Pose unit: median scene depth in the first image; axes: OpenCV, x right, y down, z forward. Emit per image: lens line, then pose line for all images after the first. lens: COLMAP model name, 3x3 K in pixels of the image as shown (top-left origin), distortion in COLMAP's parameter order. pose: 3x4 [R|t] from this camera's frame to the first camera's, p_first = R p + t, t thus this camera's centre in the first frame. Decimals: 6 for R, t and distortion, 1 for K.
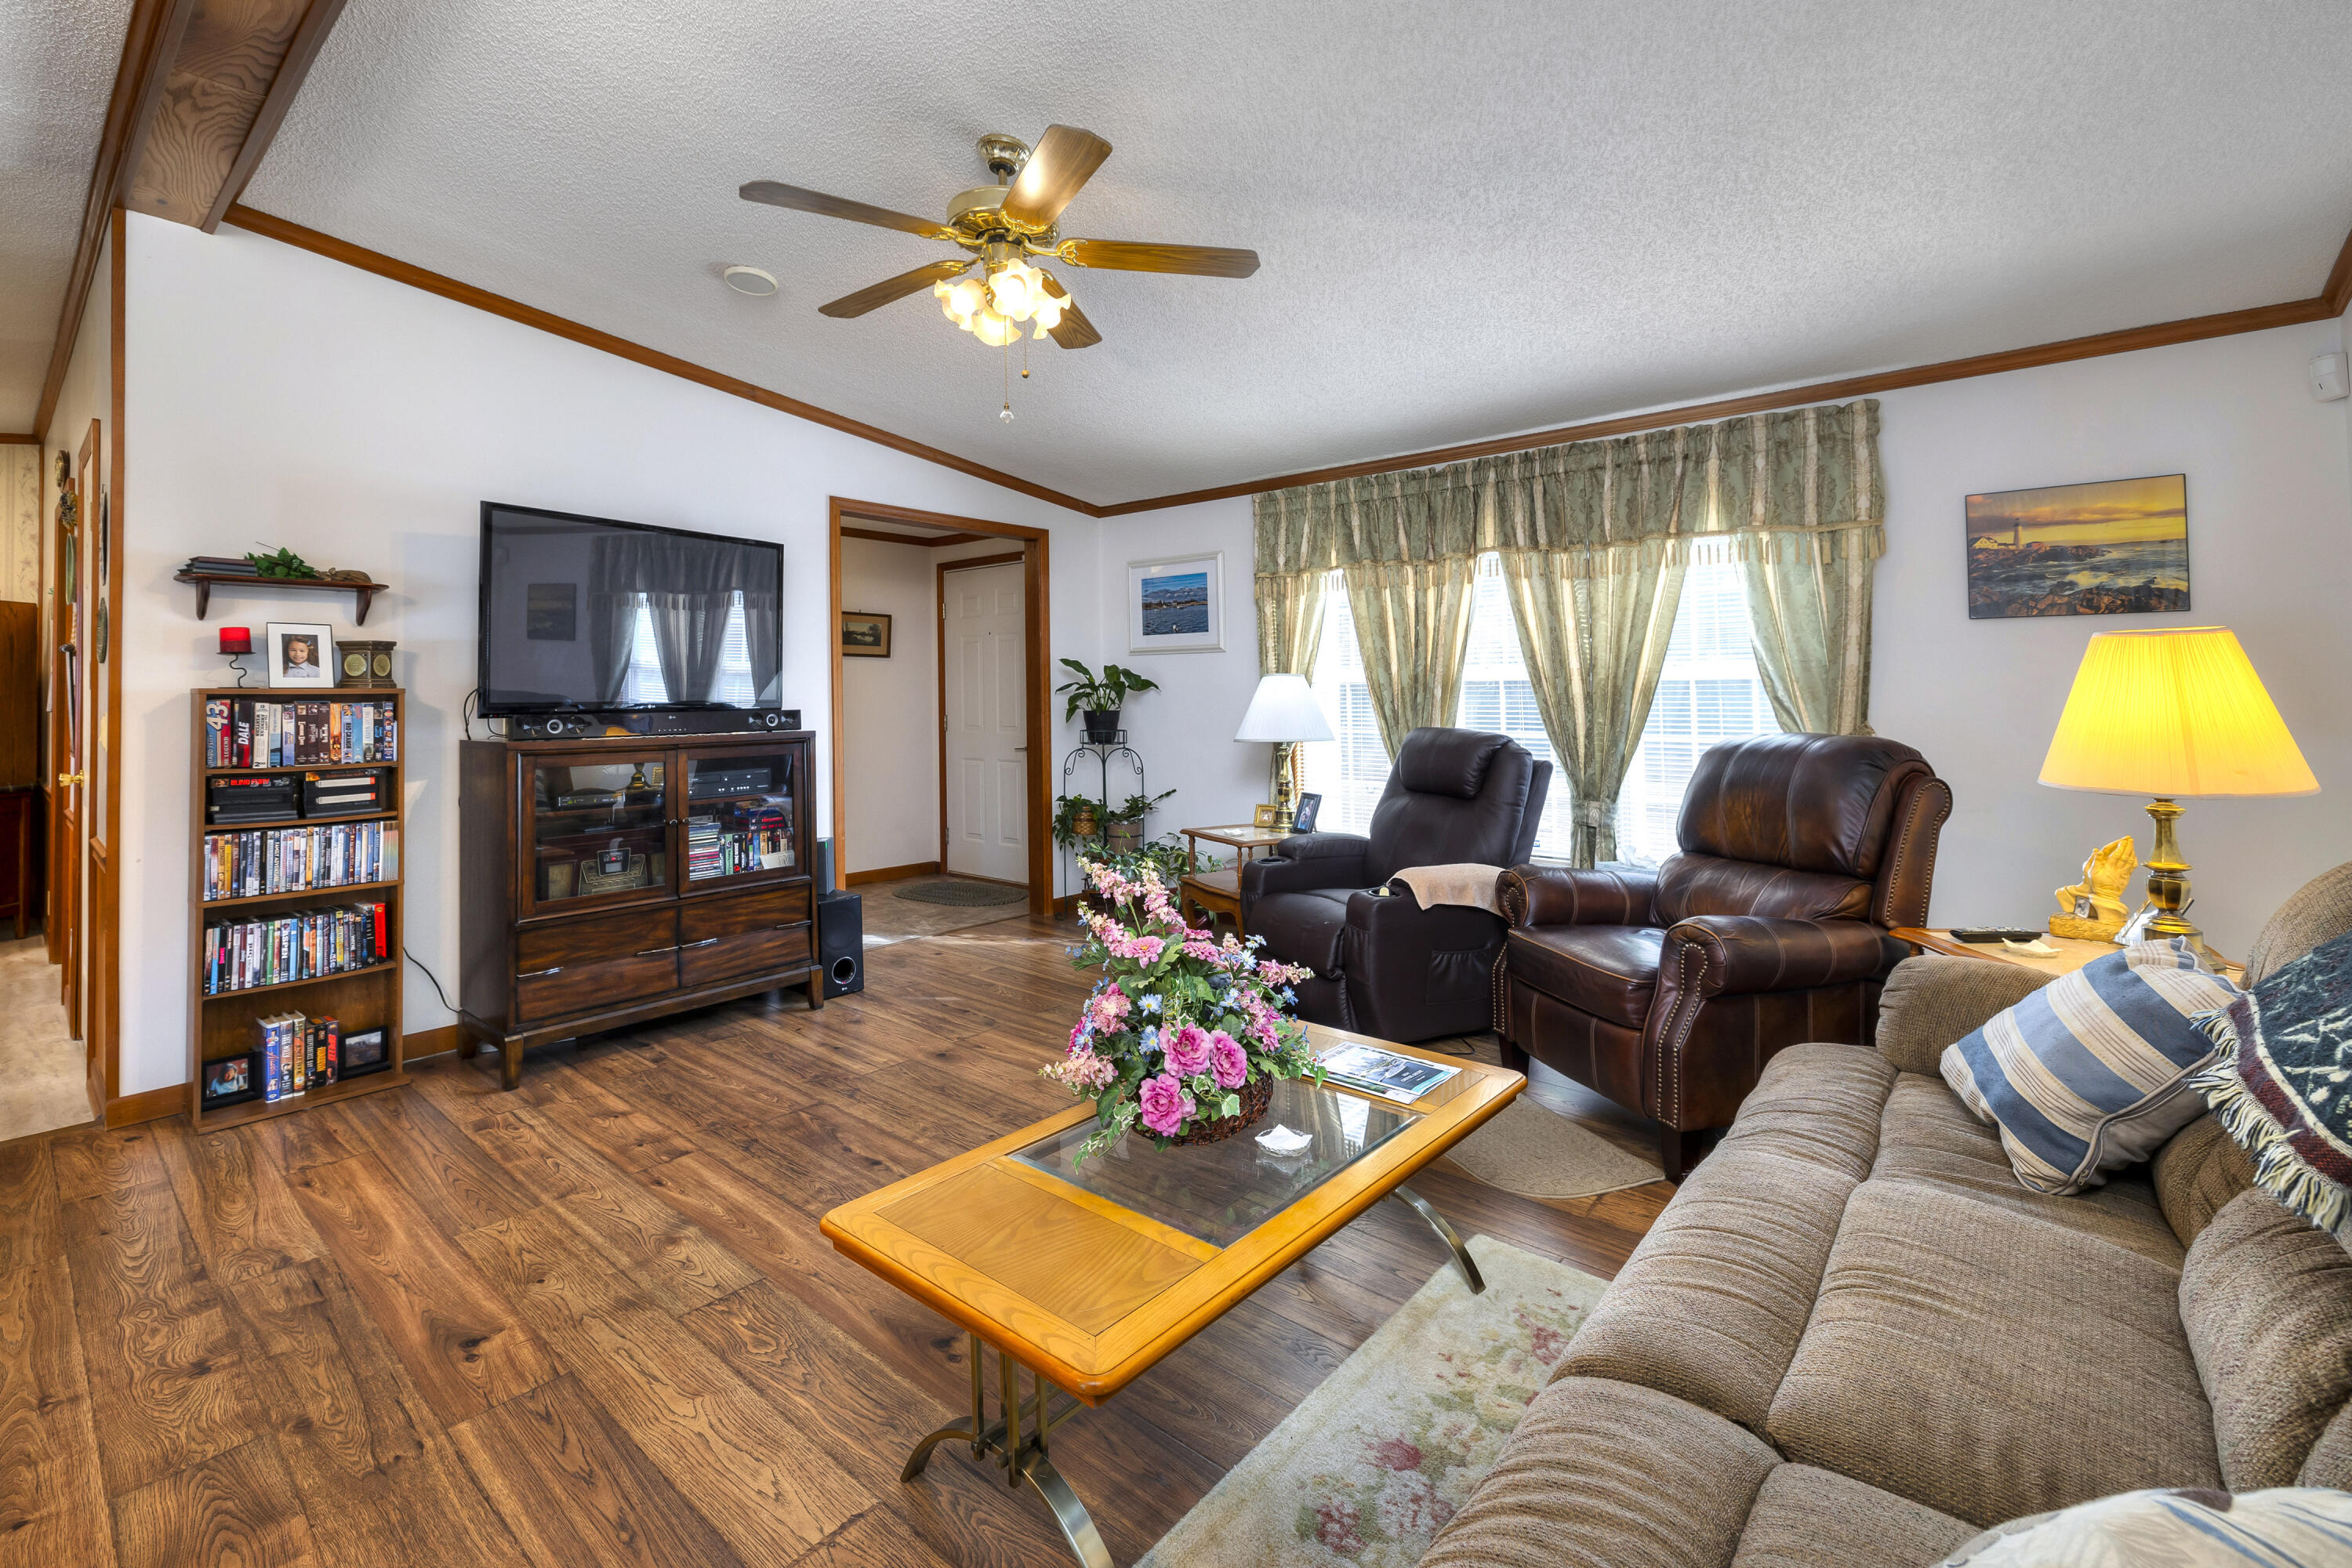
lens RADIAL K [[1040.5, 0, 1146.9], [0, 1040.5, 667.6], [0, 0, 1]] dist [0.001244, 0.000008]
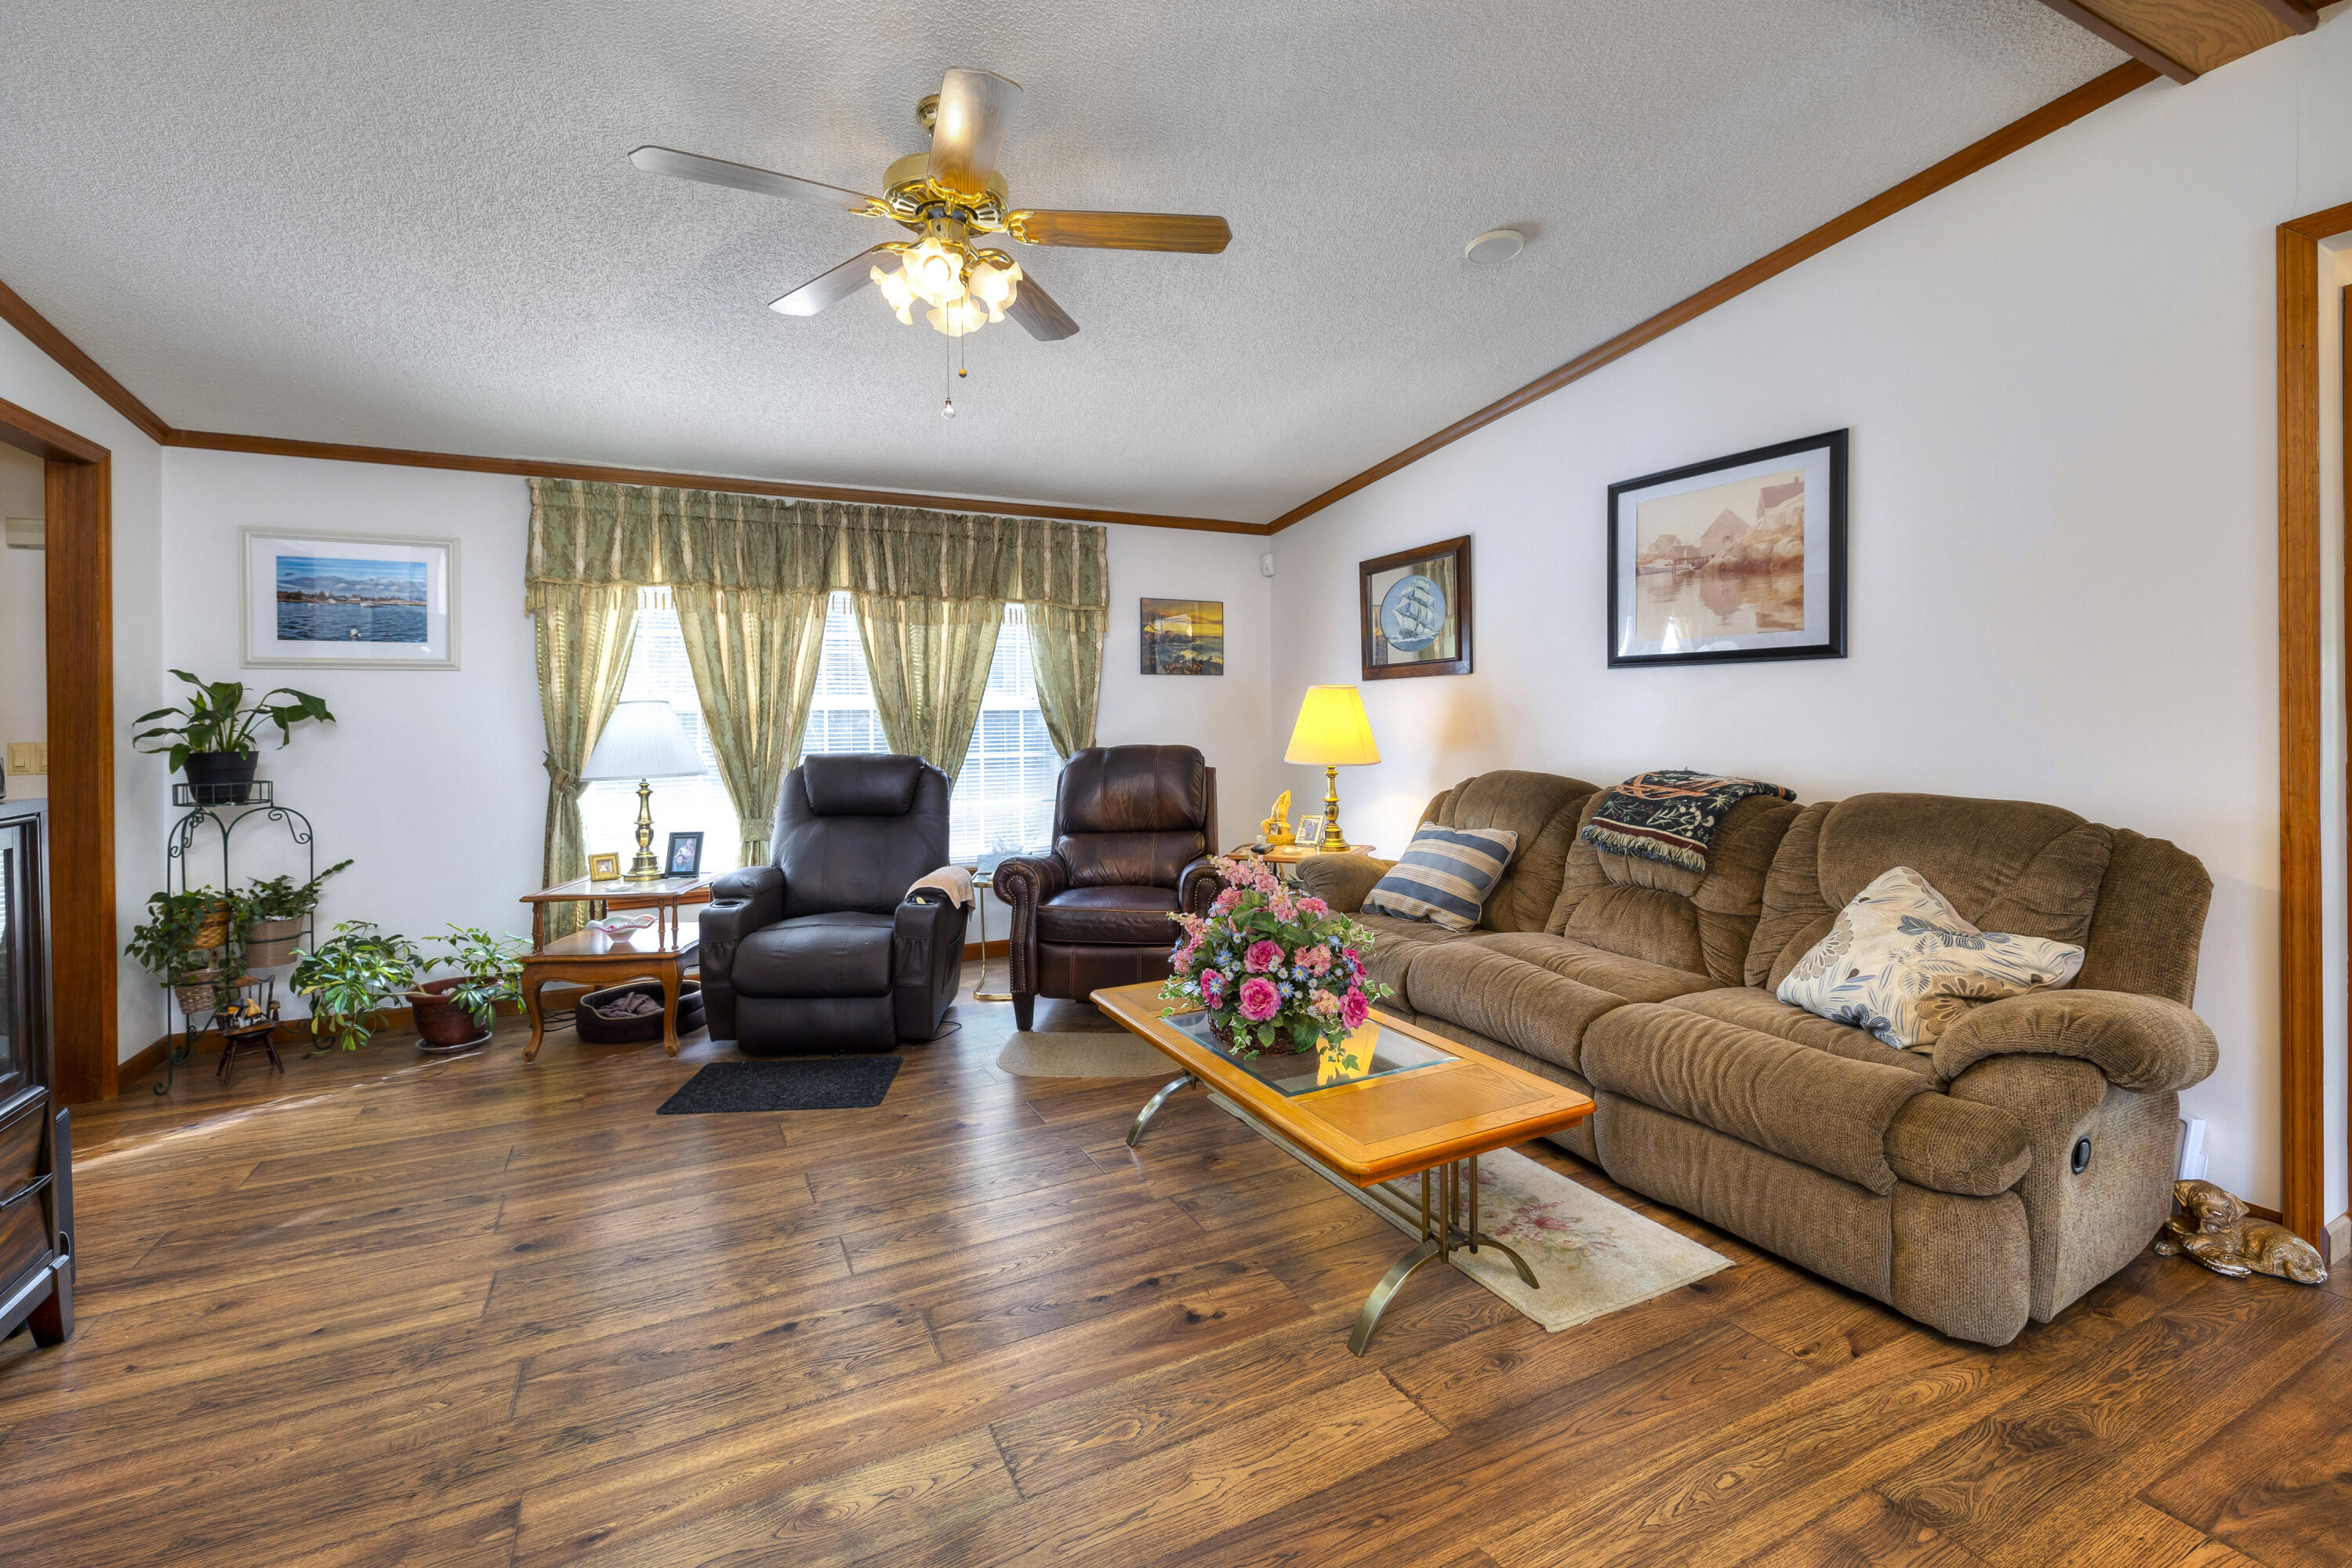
lens RADIAL K [[1004.0, 0, 1174.8], [0, 1004.0, 729.3], [0, 0, 1]] dist [-0.001569, -0.000380]
pose [[0.369781, -0.010709, 0.929057, -0.639836], [-0.014134, 0.999753, 0.017150, 0.012390], [-0.929012, -0.019473, 0.369538, 0.356522]]
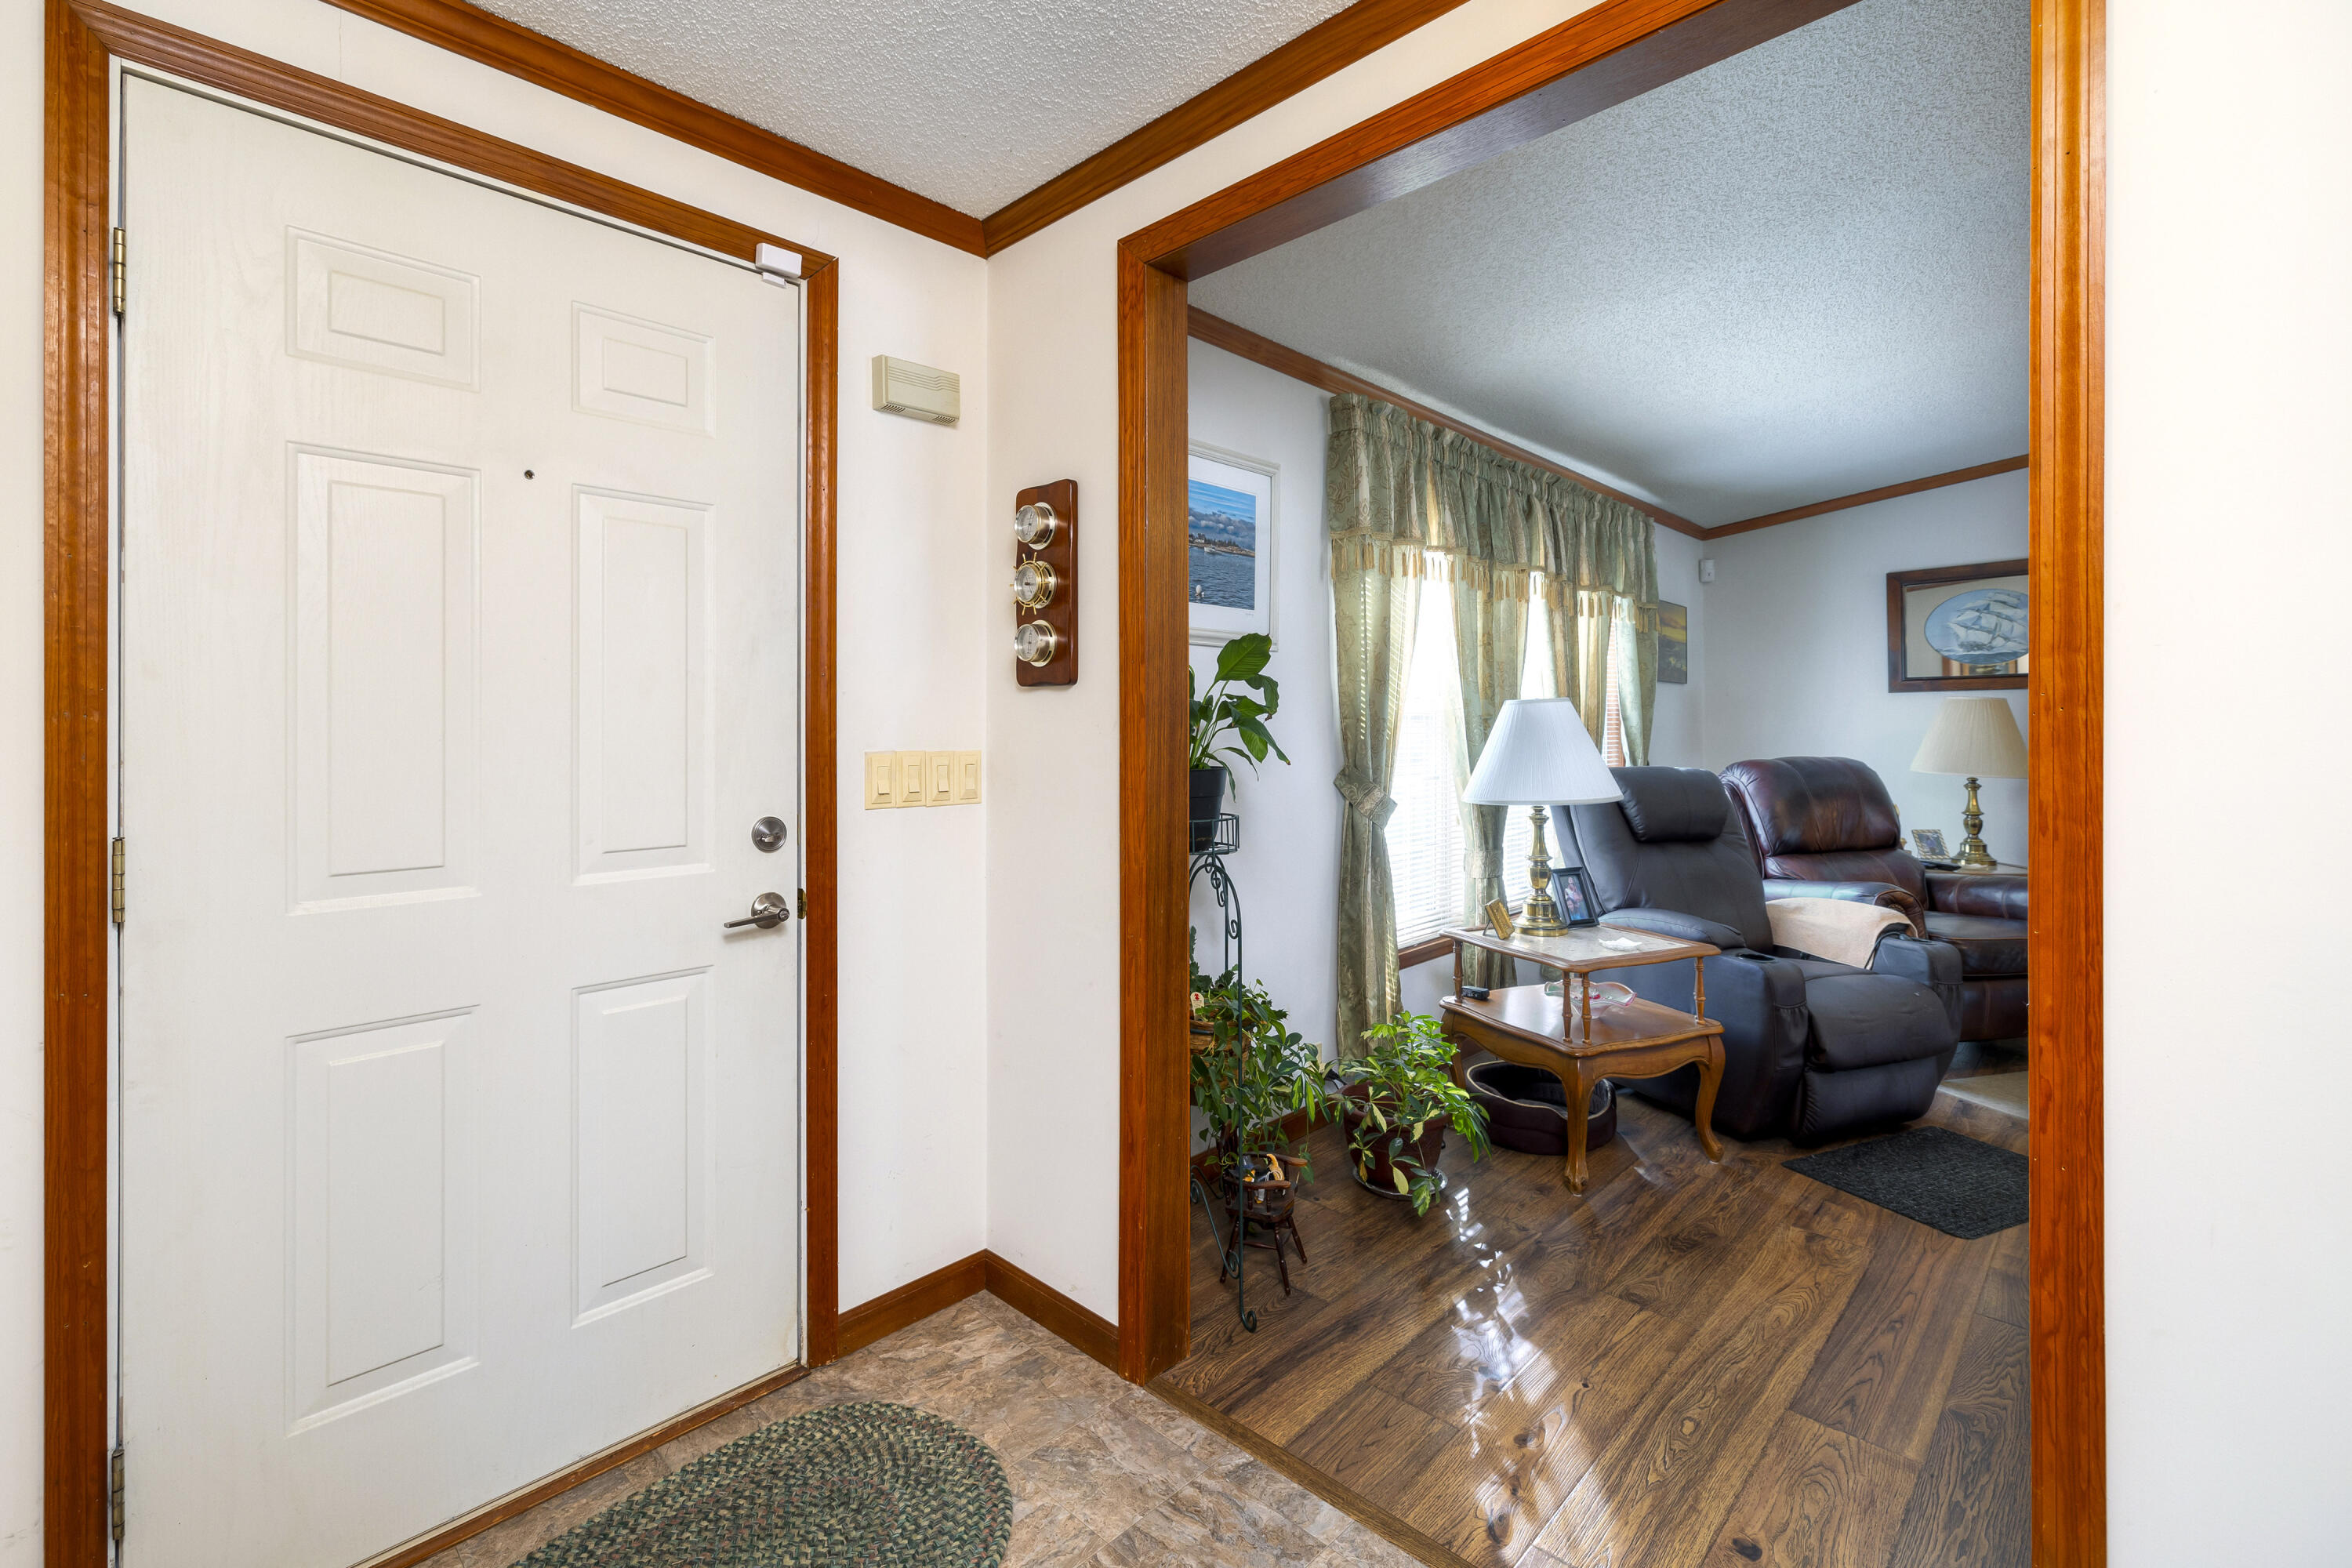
lens RADIAL K [[1004.0, 0, 1174.8], [0, 1004.0, 729.3], [0, 0, 1]] dist [-0.001569, -0.000380]
pose [[0.063552, 0.006110, 0.997960, -0.696883], [-0.021645, 0.999754, -0.004743, 0.045737], [-0.997744, -0.021300, 0.063669, 1.572732]]
